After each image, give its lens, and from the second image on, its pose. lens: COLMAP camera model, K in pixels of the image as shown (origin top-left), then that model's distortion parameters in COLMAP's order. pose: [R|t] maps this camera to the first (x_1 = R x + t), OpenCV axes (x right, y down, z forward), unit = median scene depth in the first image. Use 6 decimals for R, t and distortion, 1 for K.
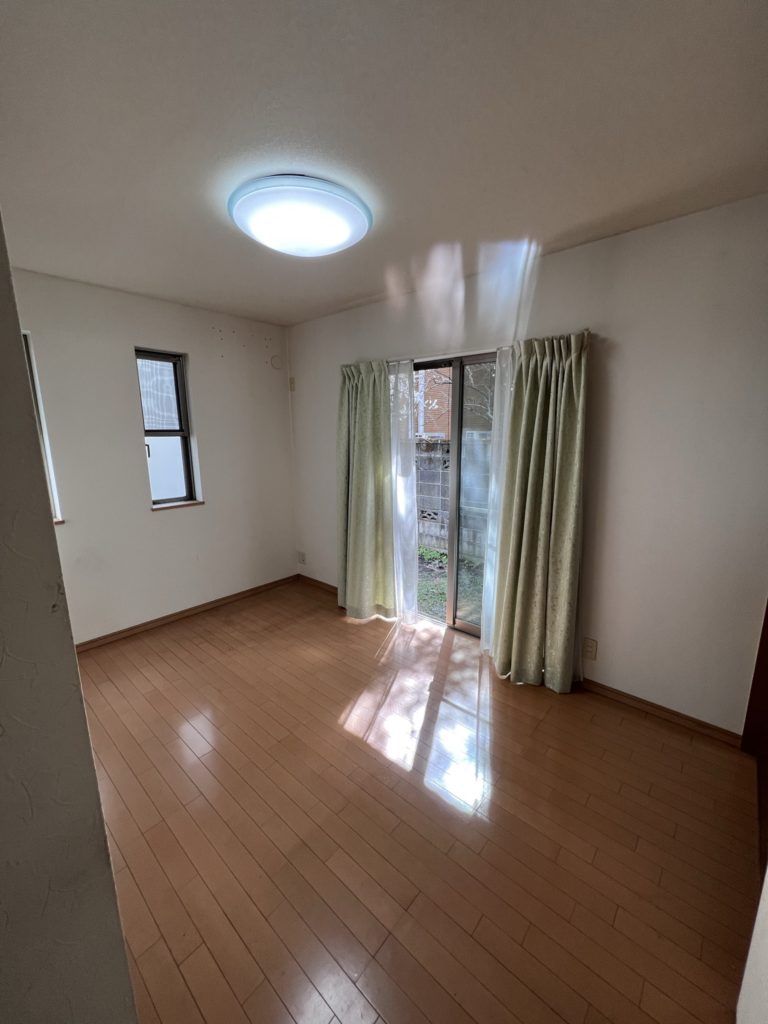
lens RADIAL K [[408.6, 0, 386.8], [0, 408.6, 511.3], [0, 0, 1]] dist [-0.003618, 0.000330]
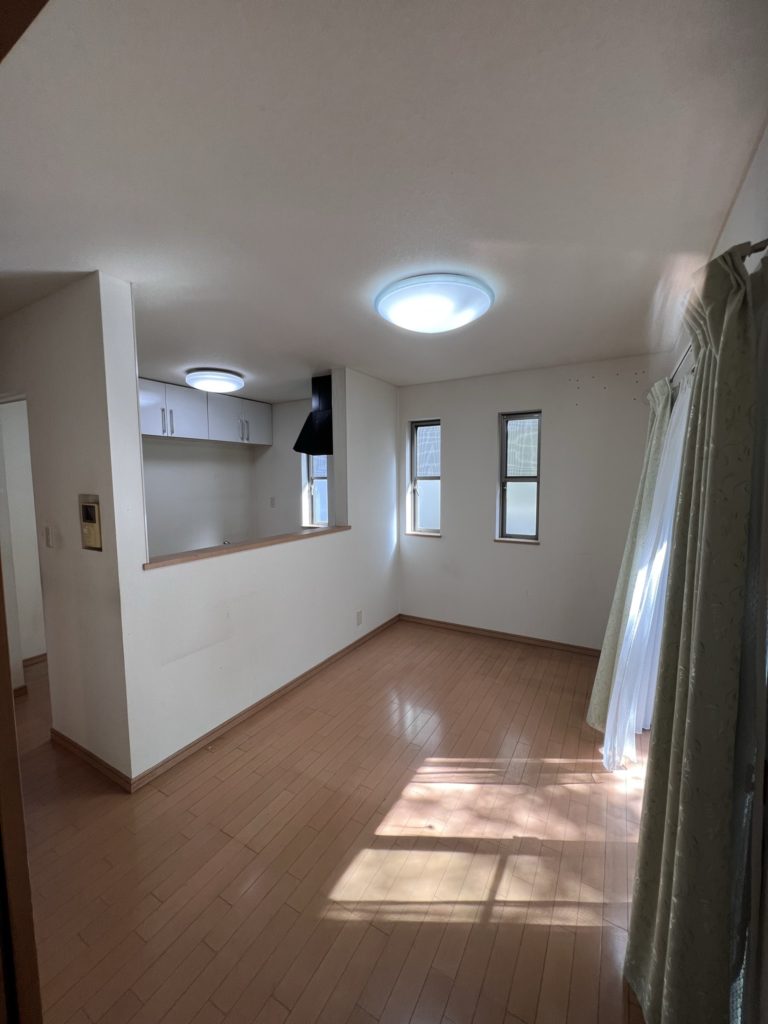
lens RADIAL K [[408.6, 0, 386.8], [0, 408.6, 511.3], [0, 0, 1]] dist [-0.003618, 0.000330]
pose [[0.212374, 0.099707, -0.972088, 0.561000], [-0.173590, 0.982808, 0.062882, -0.115798], [0.961646, 0.155390, 0.226031, 0.399709]]
